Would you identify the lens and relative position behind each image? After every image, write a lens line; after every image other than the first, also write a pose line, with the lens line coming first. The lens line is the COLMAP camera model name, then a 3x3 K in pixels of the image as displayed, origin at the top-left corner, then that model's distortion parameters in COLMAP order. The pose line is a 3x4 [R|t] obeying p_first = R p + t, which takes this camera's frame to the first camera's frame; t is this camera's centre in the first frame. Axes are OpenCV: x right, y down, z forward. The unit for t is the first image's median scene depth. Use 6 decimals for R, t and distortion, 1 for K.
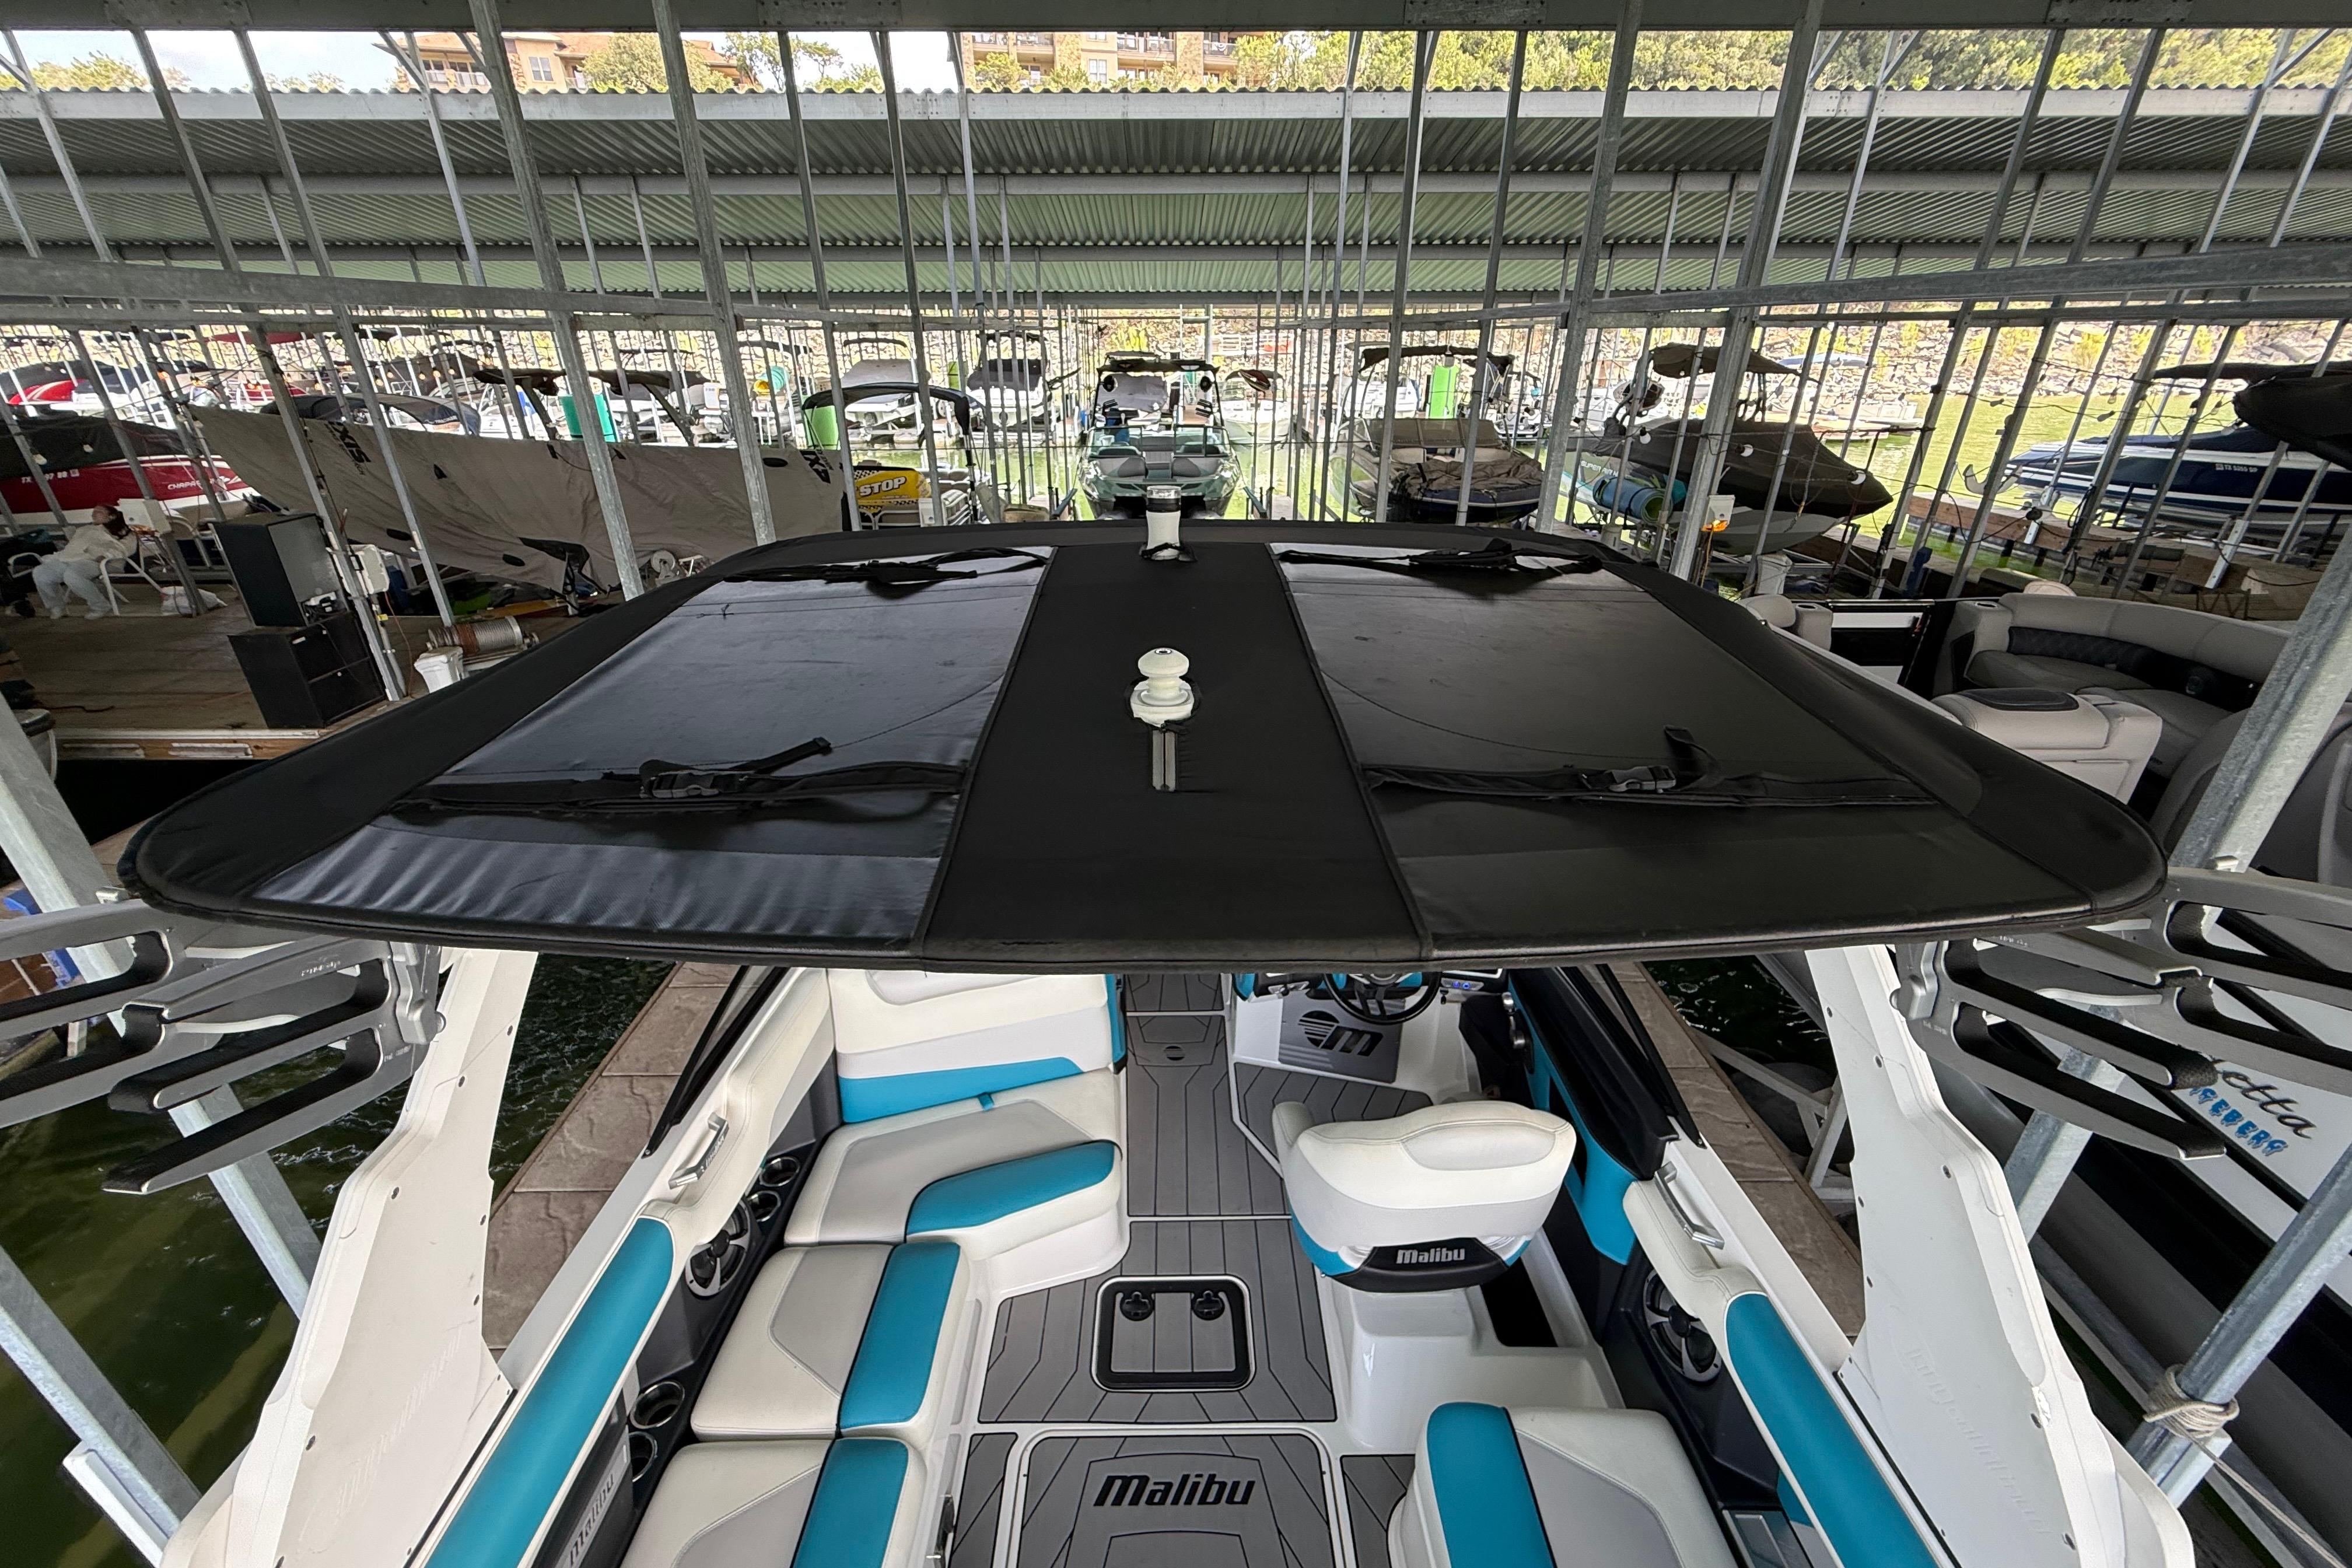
lens RADIAL K [[928.6, 0, 1176.0], [0, 928.6, 784.0], [0, 0, 1]] dist [0.000138, 0.000175]
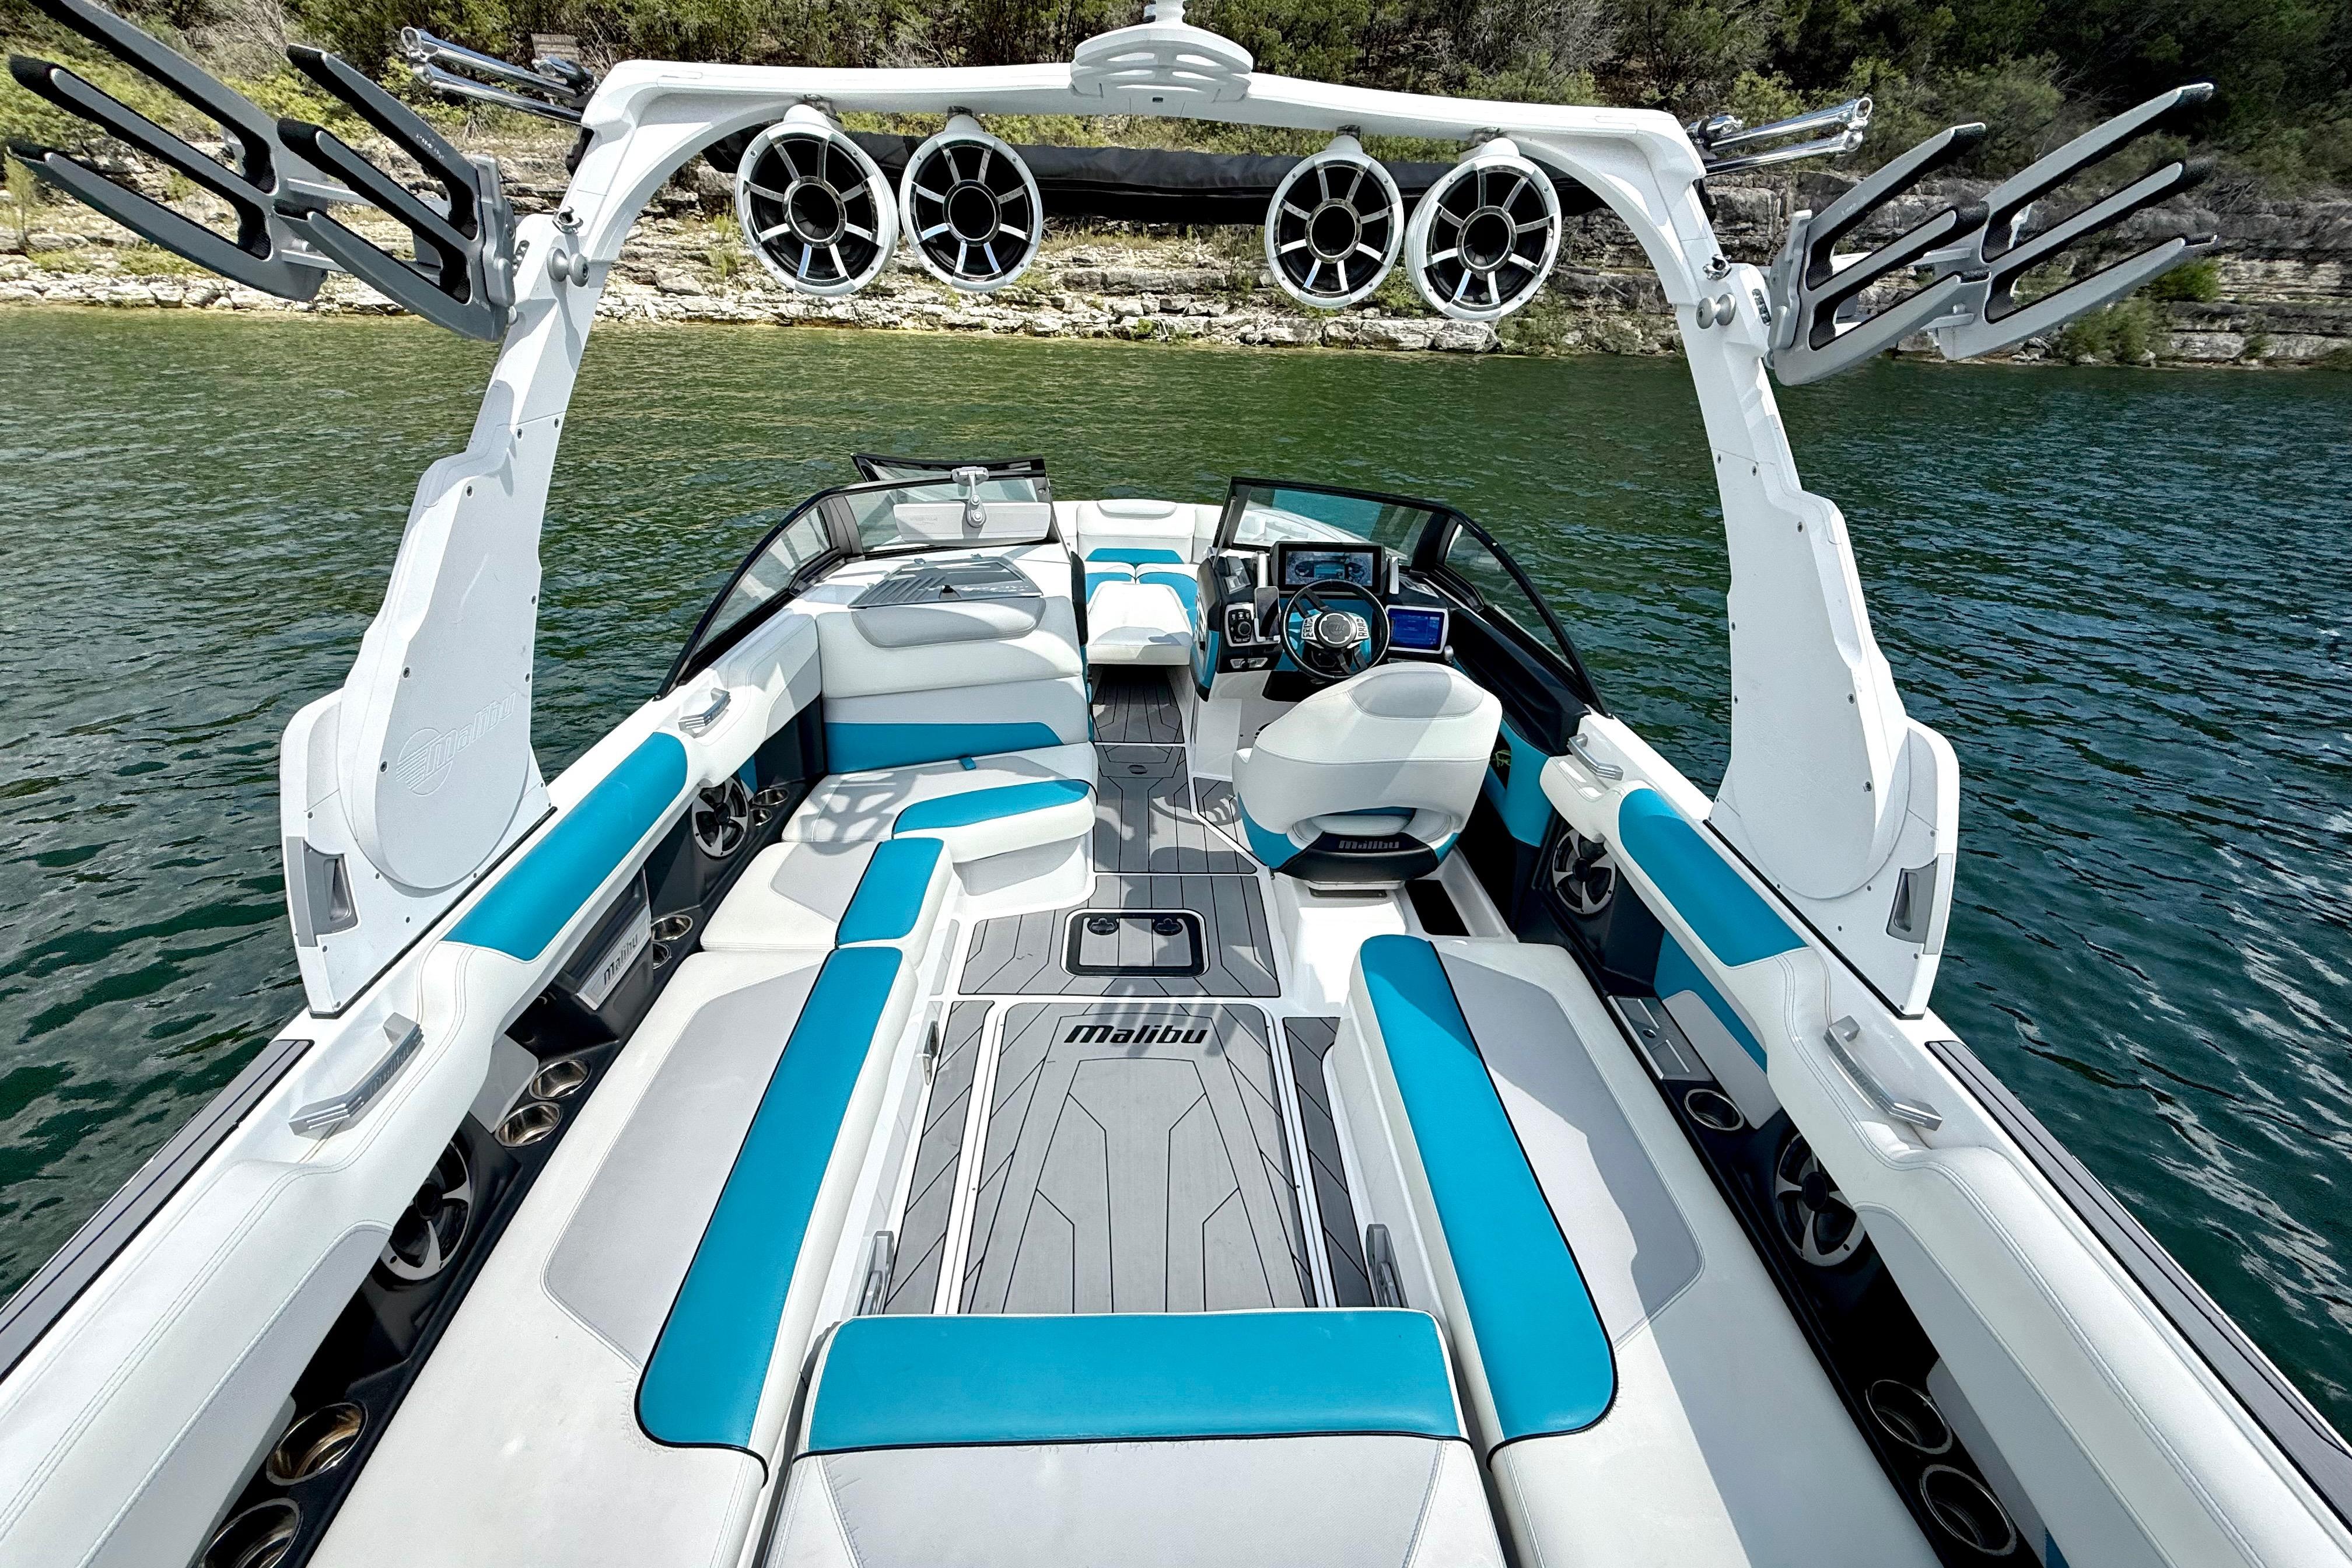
lens RADIAL K [[933.4, 0, 1176.0], [0, 933.4, 784.0], [0, 0, 1]] dist [0.000811, -0.000133]
pose [[0.998610, 0.020884, 0.048392, -0.013902], [-0.023433, 0.998334, 0.052726, 0.394907], [-0.047211, -0.053786, 0.997436, -0.110341]]
